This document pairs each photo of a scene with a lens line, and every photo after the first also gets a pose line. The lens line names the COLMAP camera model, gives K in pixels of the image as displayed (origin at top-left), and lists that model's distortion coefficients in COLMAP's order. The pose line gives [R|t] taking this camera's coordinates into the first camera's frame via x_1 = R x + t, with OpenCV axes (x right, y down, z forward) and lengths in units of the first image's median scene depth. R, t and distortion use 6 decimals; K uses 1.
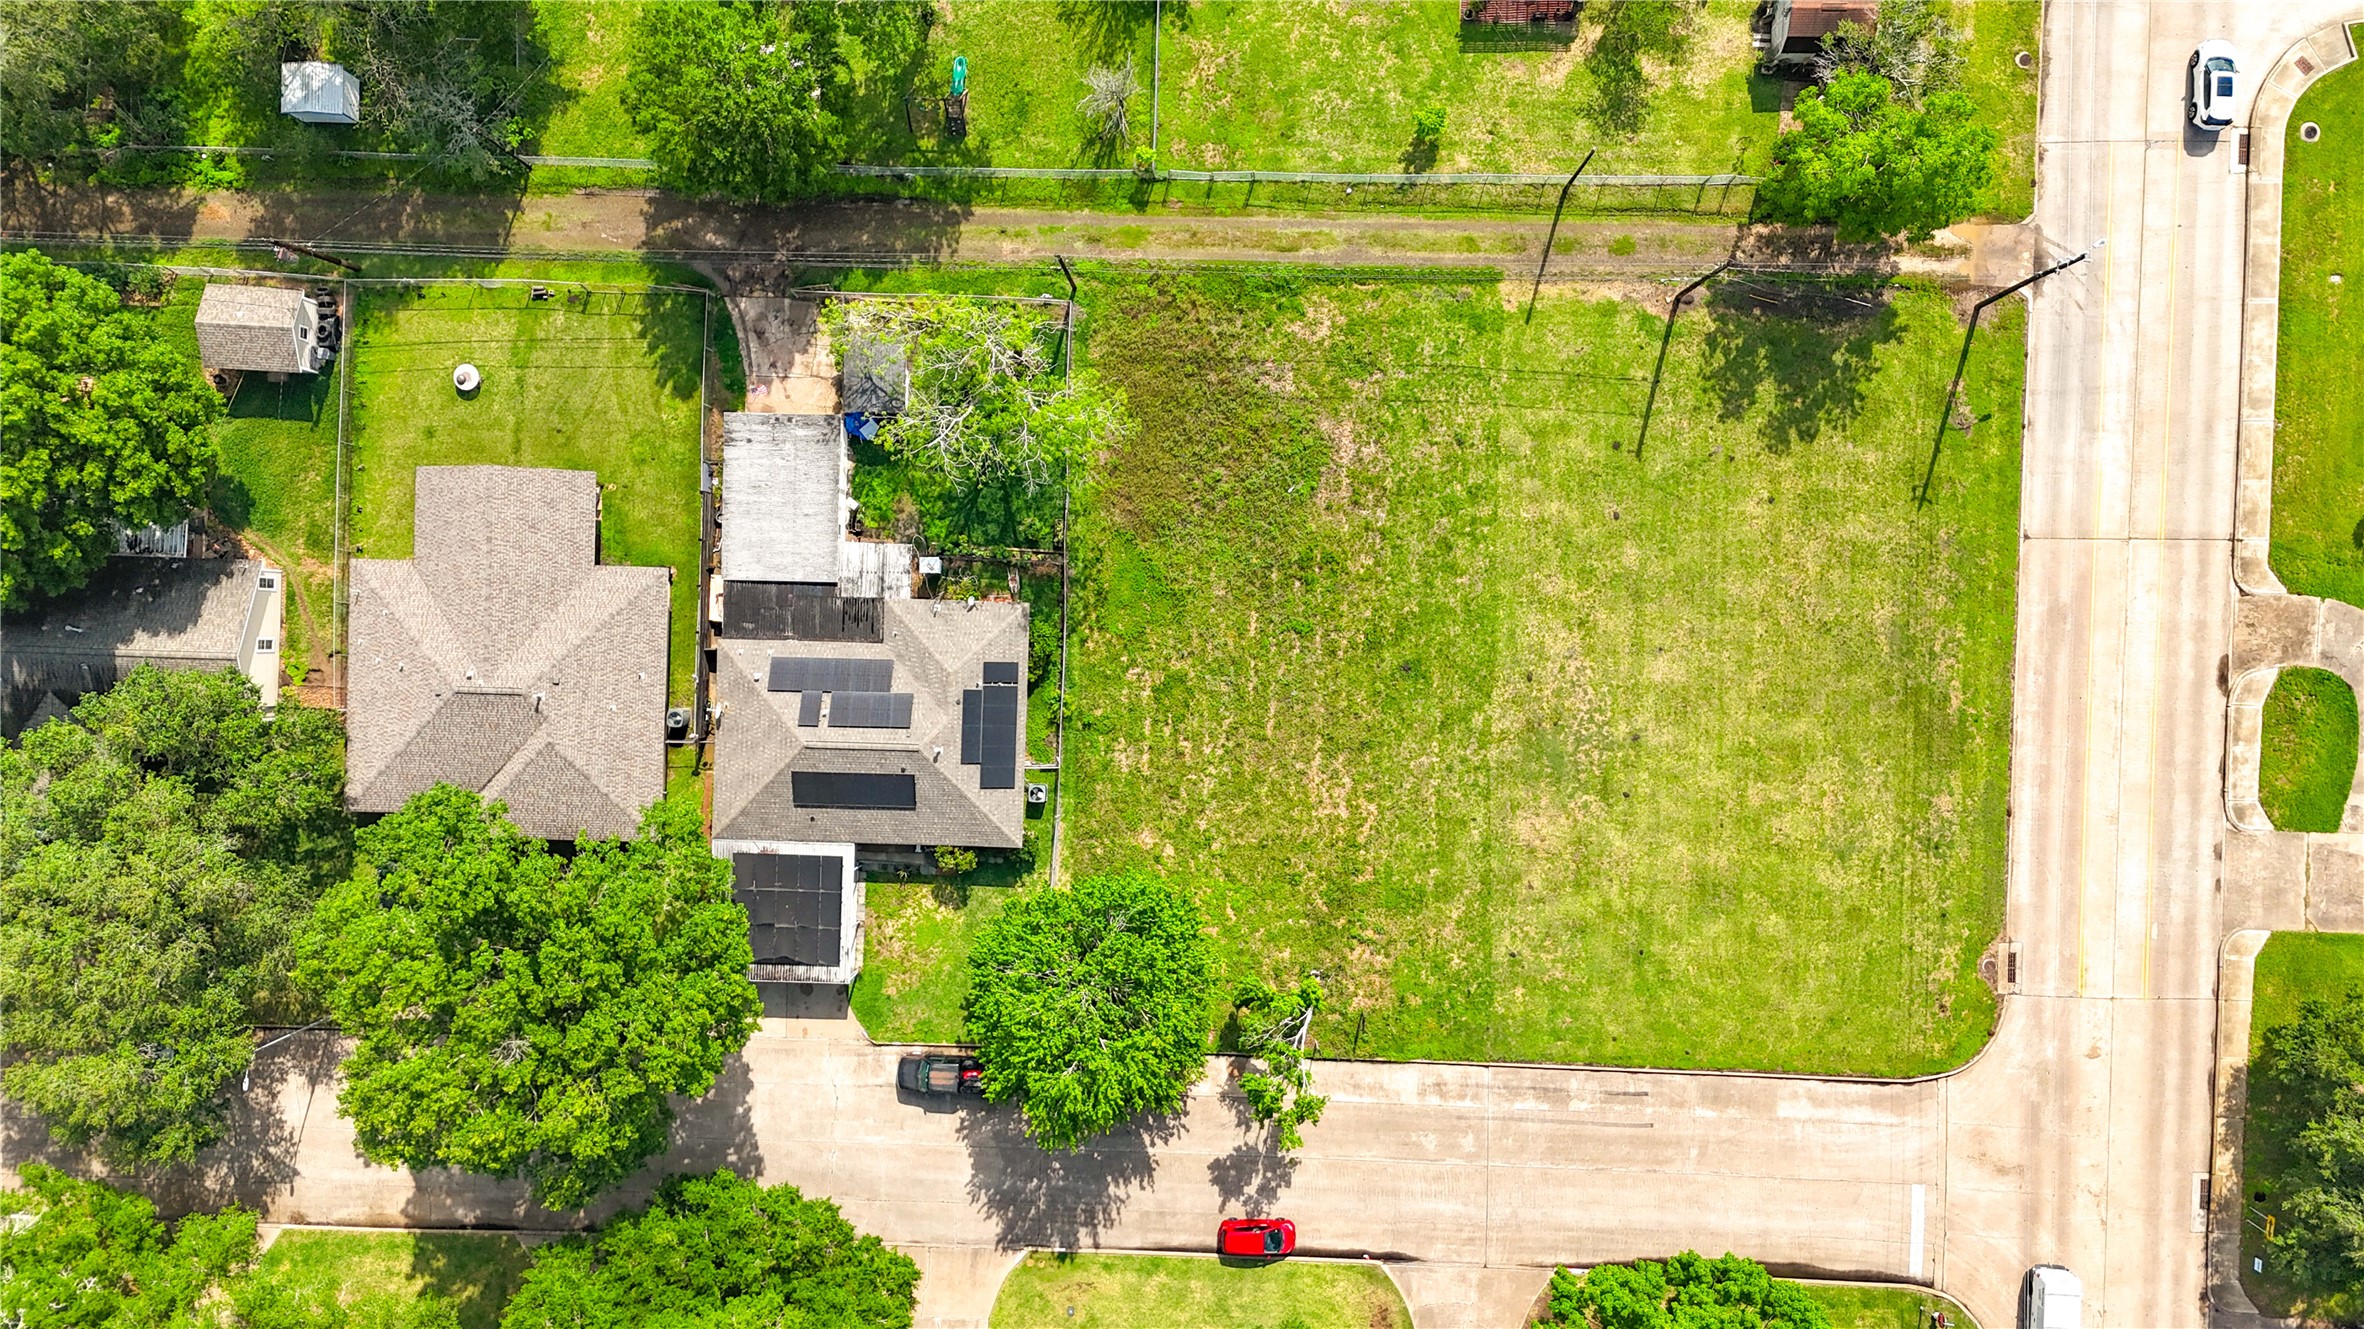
lens RADIAL K [[1726.8, 0, 1150.3], [0, 1726.8, 668.1], [0, 0, 1]] dist [0.078849, -0.076670]
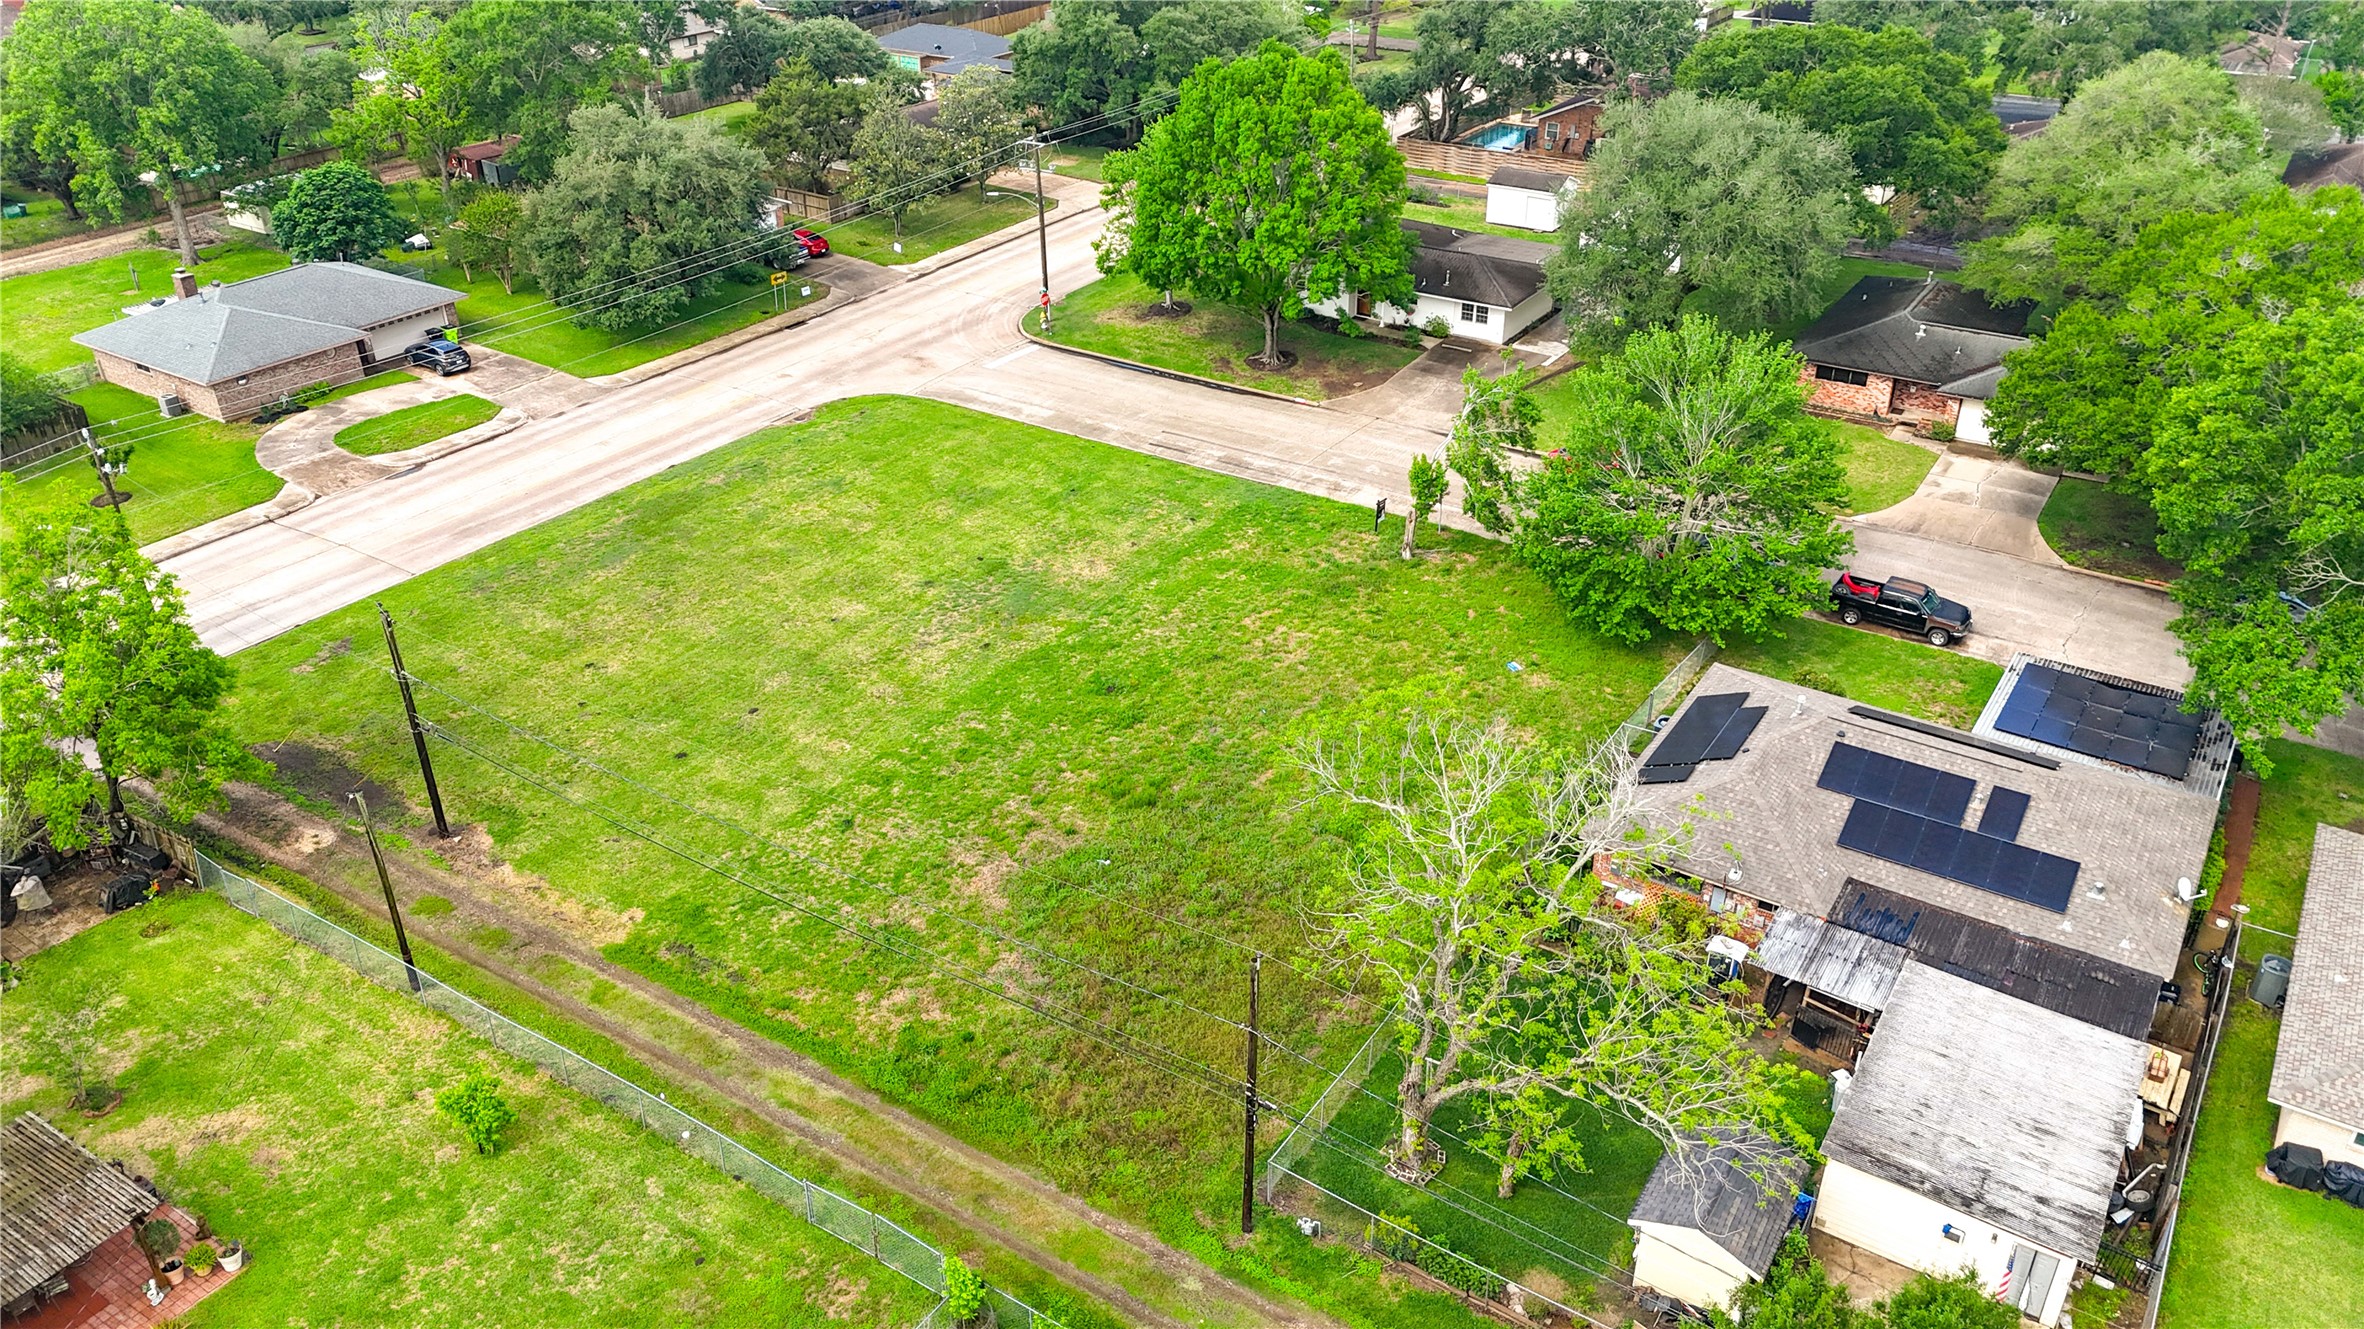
lens RADIAL K [[1726.8, 0, 1193.5], [0, 1726.8, 670.7], [0, 0, 1]] dist [0.078849, -0.076670]
pose [[-0.852478, -0.234594, 0.467169, -0.219689], [0.521705, -0.438620, 0.731735, -0.511189], [0.033249, 0.867513, 0.496303, 0.633439]]
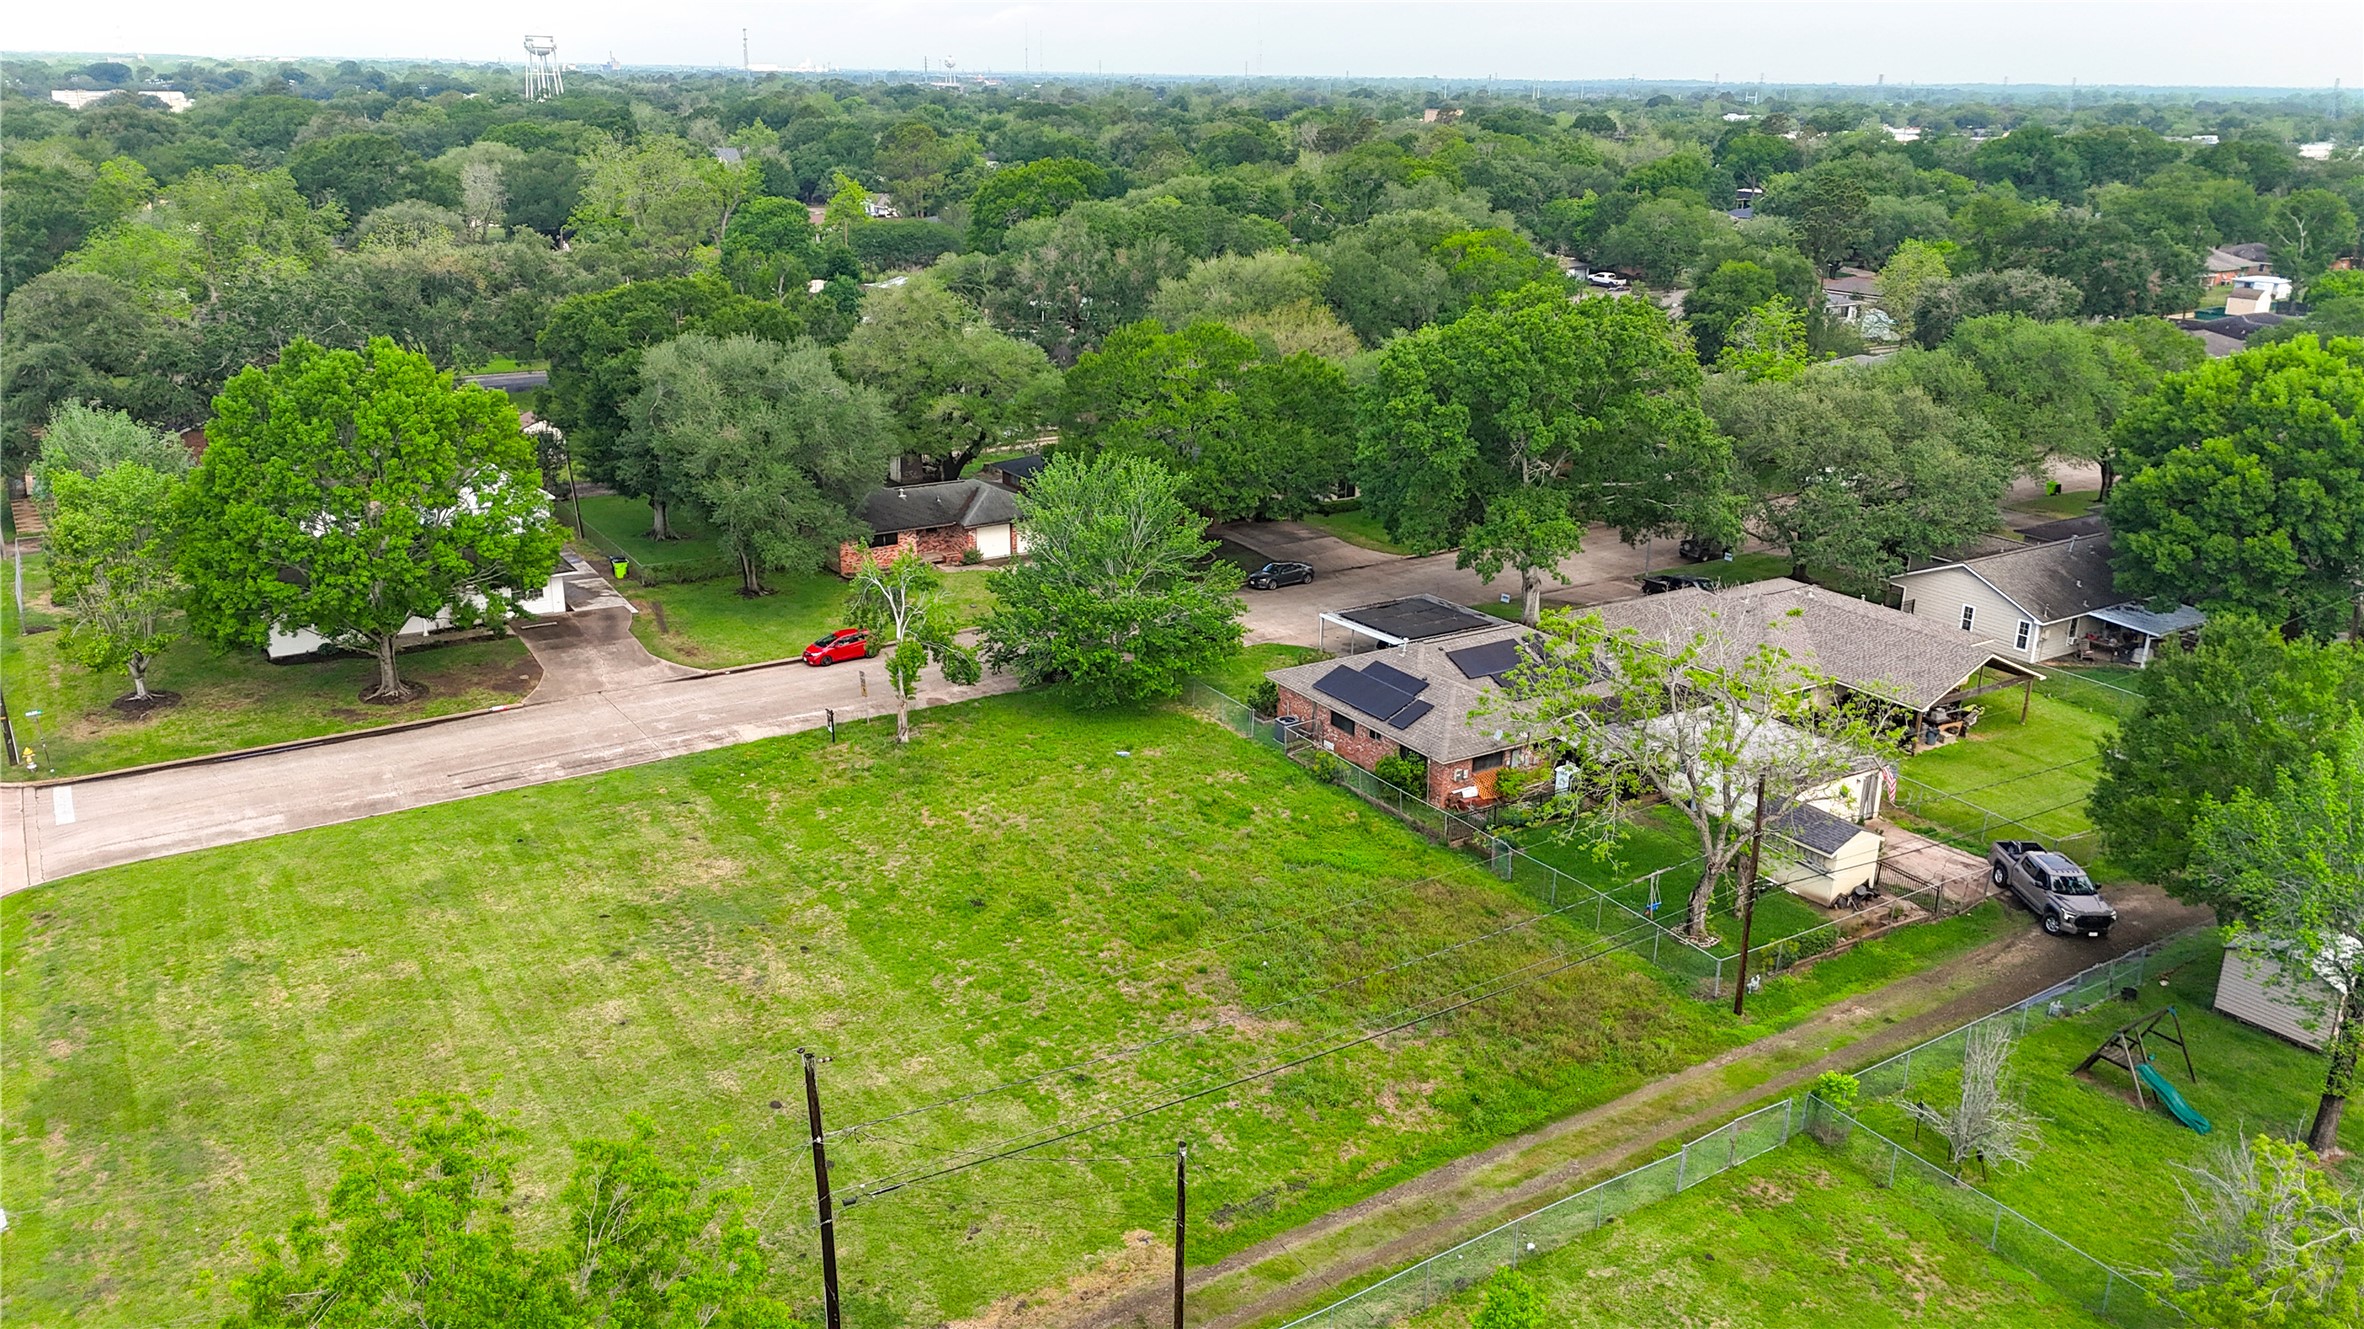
lens RADIAL K [[1726.8, 0, 1182.0], [0, 1726.8, 659.9], [0, 0, 1]] dist [0.078849, -0.076670]
pose [[-0.824590, 0.193307, -0.531679, 0.432025], [-0.565730, -0.282275, 0.774771, -0.559347], [-0.000312, 0.939656, 0.342121, 0.669509]]
